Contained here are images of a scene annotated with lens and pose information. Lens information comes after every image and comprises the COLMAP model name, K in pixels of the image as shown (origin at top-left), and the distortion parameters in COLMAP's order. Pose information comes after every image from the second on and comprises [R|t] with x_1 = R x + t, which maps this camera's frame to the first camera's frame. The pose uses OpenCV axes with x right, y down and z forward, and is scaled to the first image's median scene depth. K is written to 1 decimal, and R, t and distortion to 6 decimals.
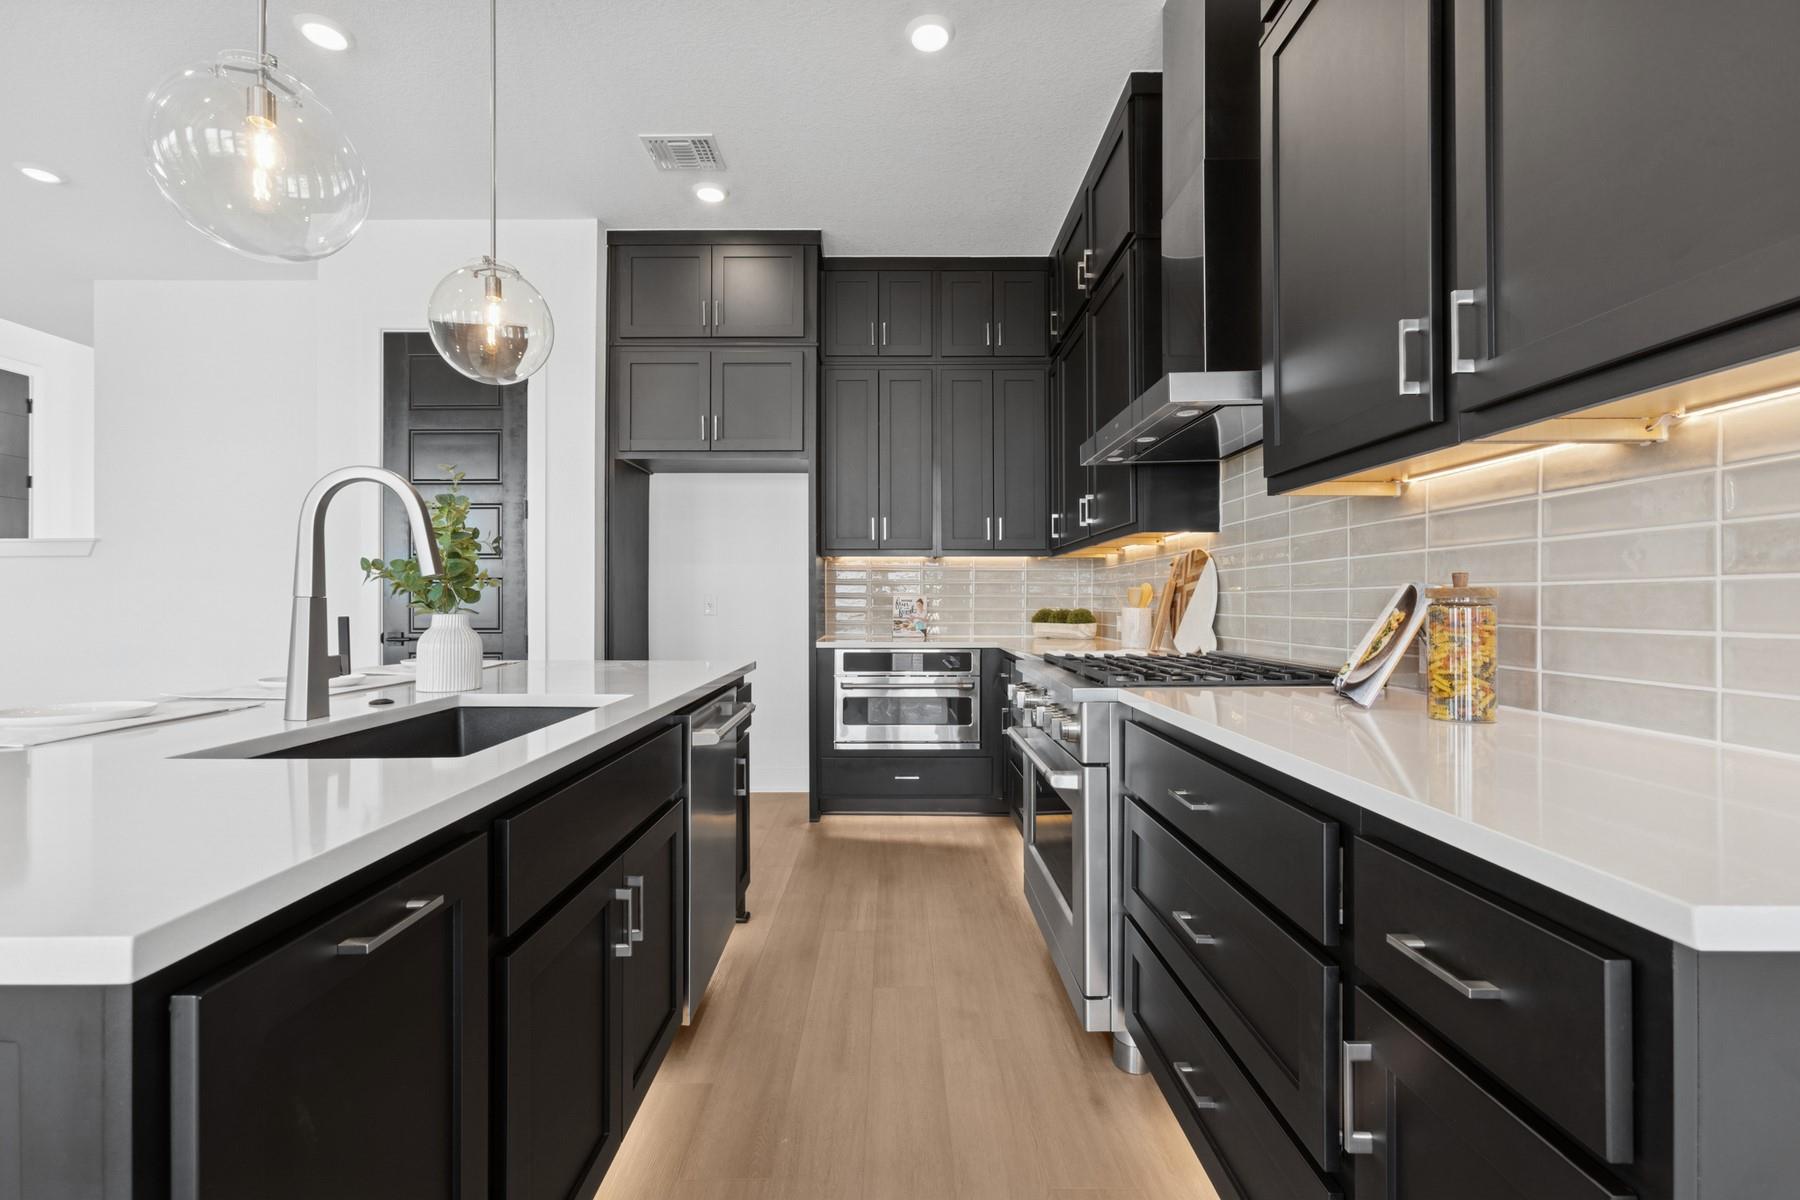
lens RADIAL K [[796.6, 0, 894.6], [0, 796.6, 599.4], [0, 0, 1]] dist [-0.000144, 0.000711]
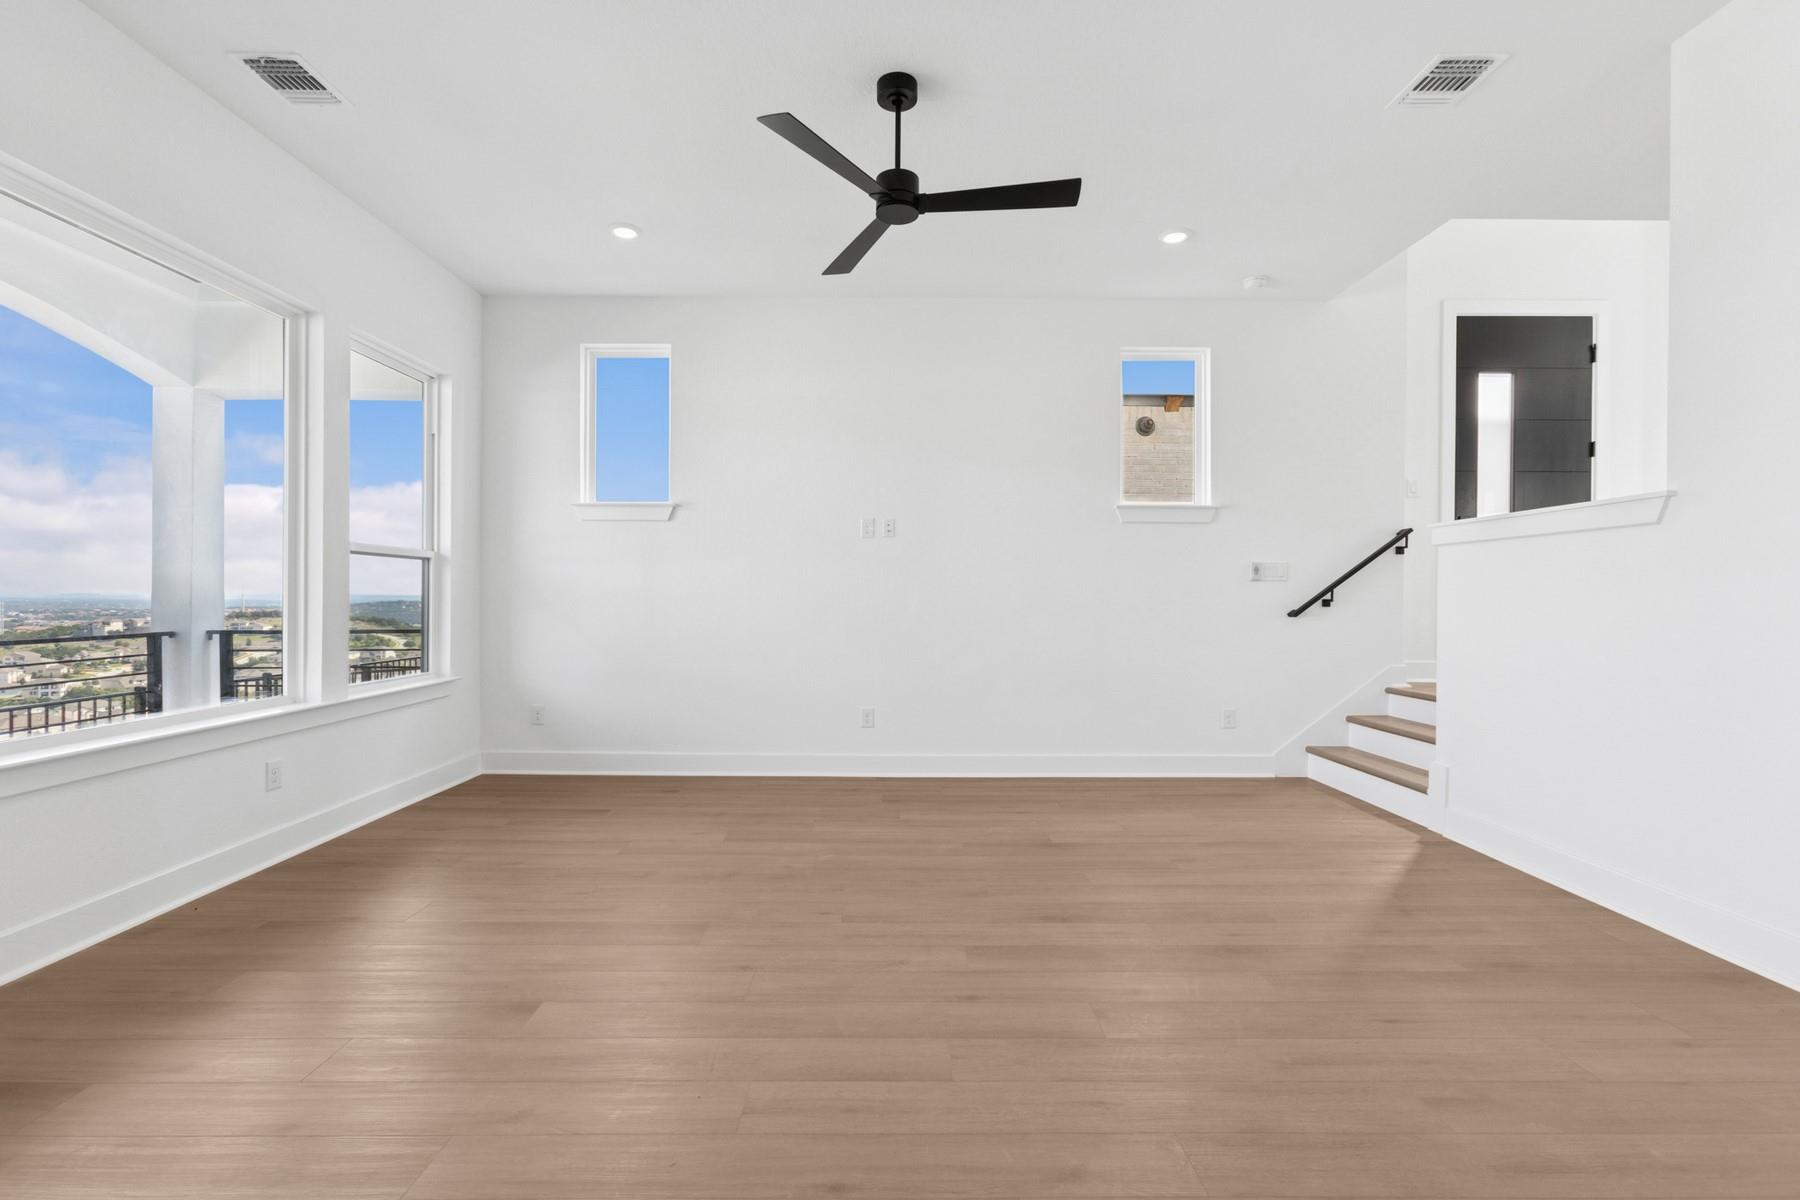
lens RADIAL K [[796.6, 0, 894.6], [0, 796.6, 599.4], [0, 0, 1]] dist [-0.000144, 0.000711]
pose [[0.008655, 0.007403, -0.999935, -0.508773], [-0.003453, 0.999967, 0.007374, -0.001015], [0.999957, 0.003389, 0.008680, 0.514521]]
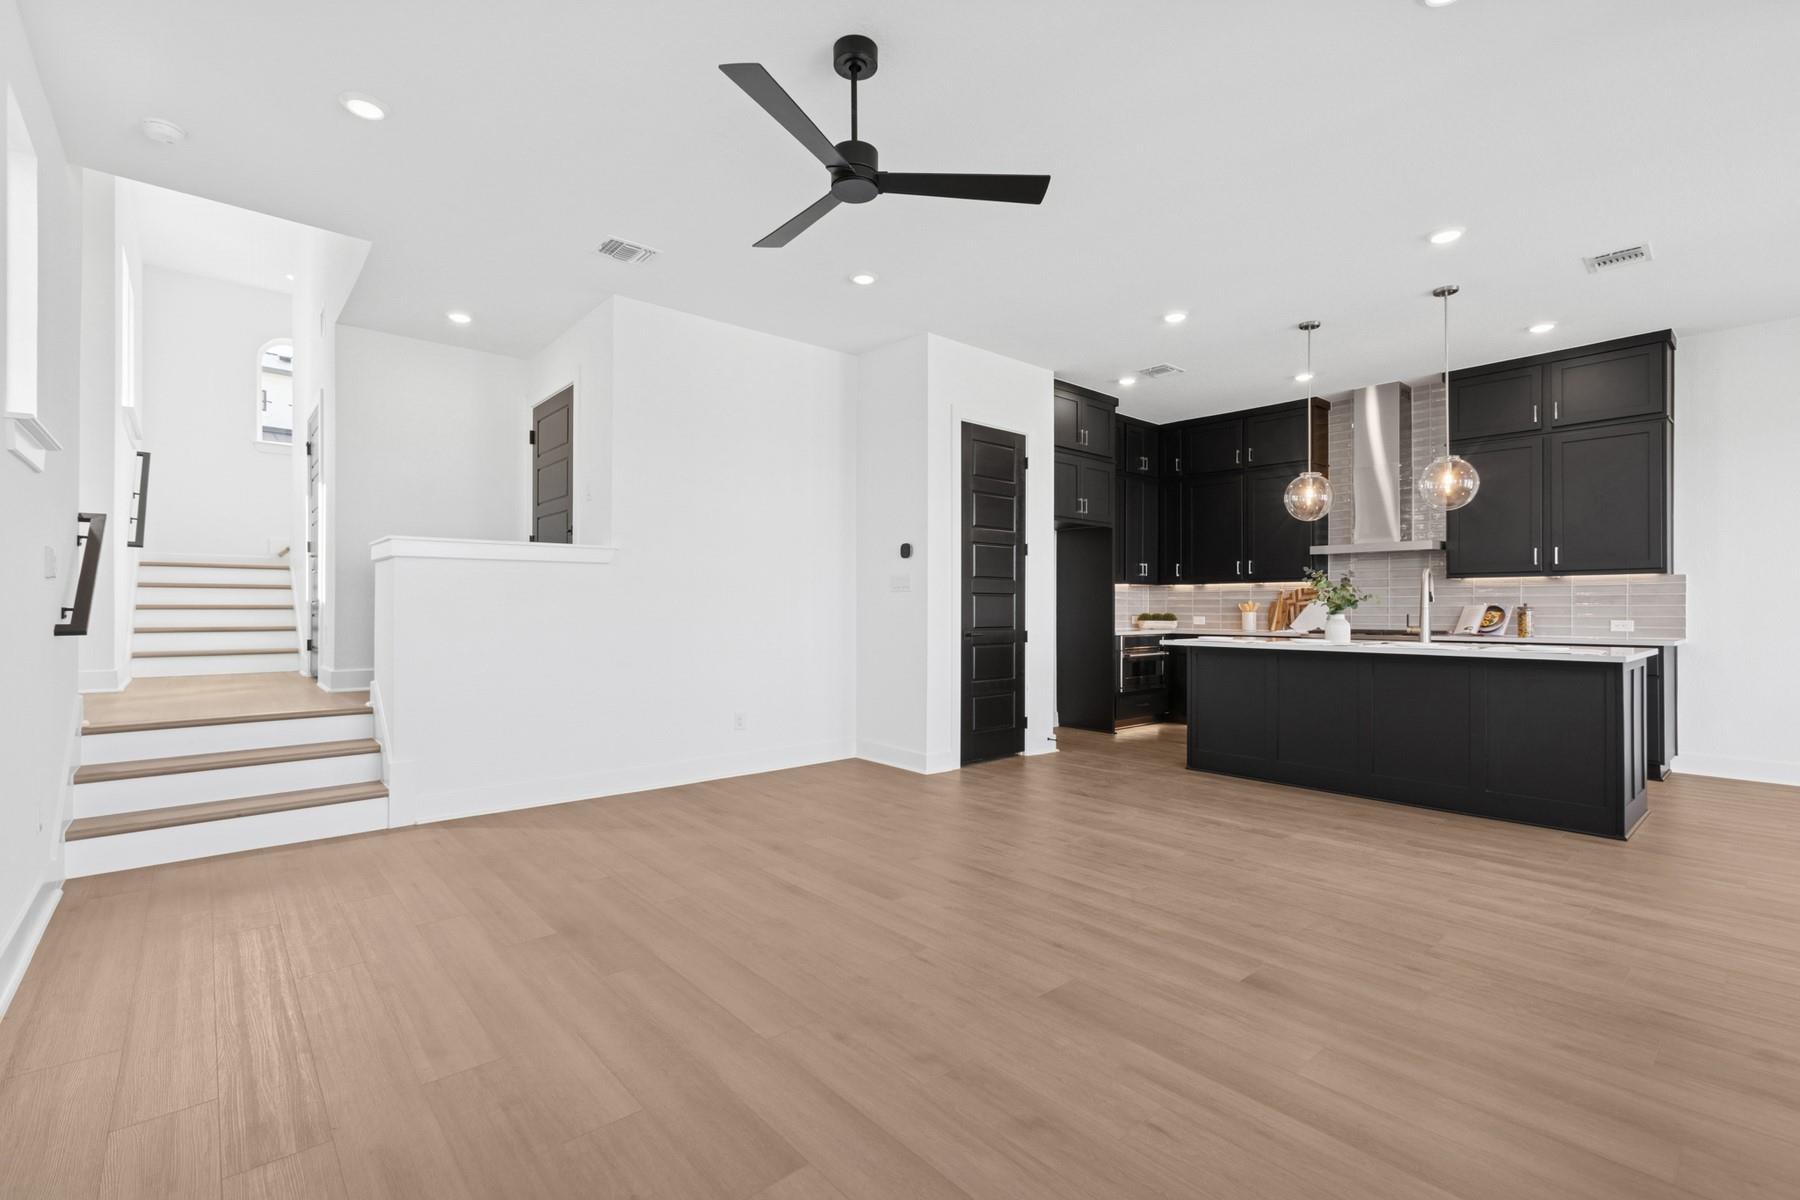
lens RADIAL K [[796.6, 0, 894.6], [0, 796.6, 599.4], [0, 0, 1]] dist [-0.000144, 0.000711]
pose [[0.752743, 0.009828, 0.658242, -1.653458], [-0.003492, 0.999934, -0.010936, 0.002231], [-0.658306, 0.005933, 0.752727, -0.004436]]
